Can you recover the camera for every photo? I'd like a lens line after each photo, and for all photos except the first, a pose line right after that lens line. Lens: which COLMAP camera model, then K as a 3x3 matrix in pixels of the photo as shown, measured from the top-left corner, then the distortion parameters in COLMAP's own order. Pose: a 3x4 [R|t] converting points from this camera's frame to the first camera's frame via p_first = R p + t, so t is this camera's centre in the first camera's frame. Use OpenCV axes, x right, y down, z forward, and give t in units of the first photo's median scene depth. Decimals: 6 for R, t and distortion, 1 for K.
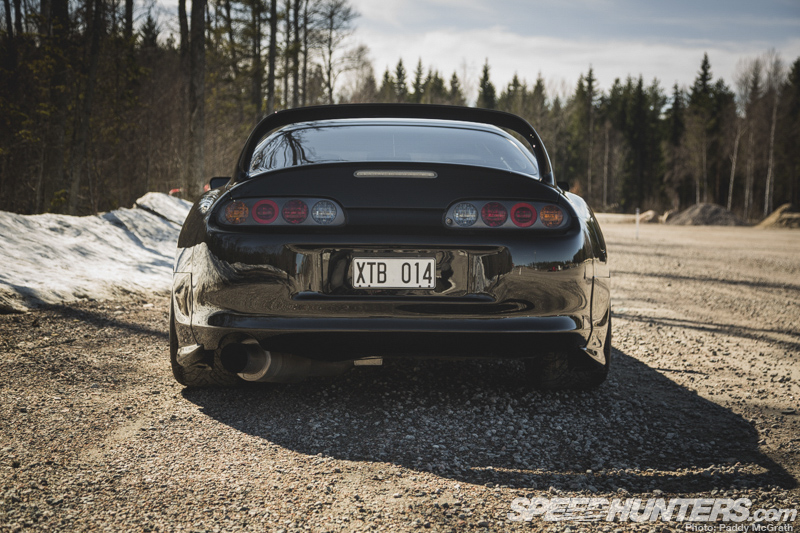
lens RADIAL K [[1270.5, 0, 401.0], [0, 1270.5, 264.8], [0, 0, 1]] dist [0.018886, 0.000000]
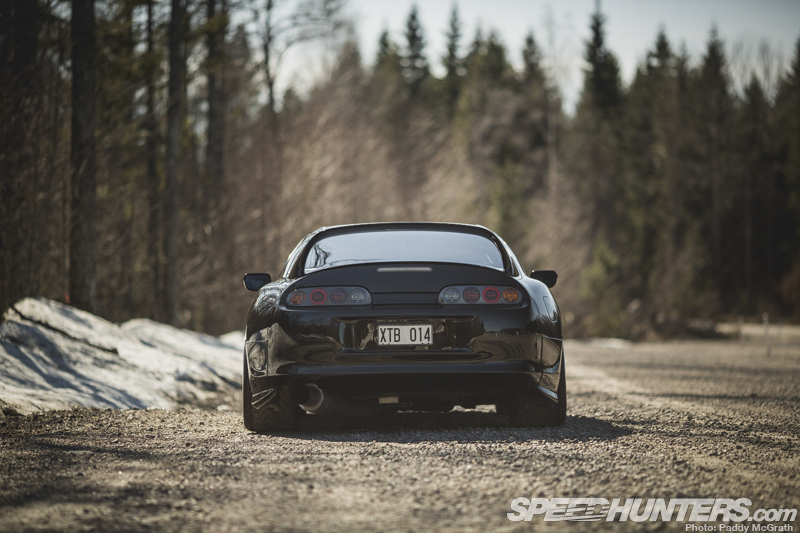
lens RADIAL K [[3146.3, 0, 400.1], [0, 3146.3, 266.3], [0, 0, 1]] dist [0.269395, 0.000000]
pose [[0.999705, -0.023097, -0.007496, 0.001032], [0.022557, 0.997591, -0.065597, 0.009483], [0.008993, 0.065408, 0.997818, -0.152462]]
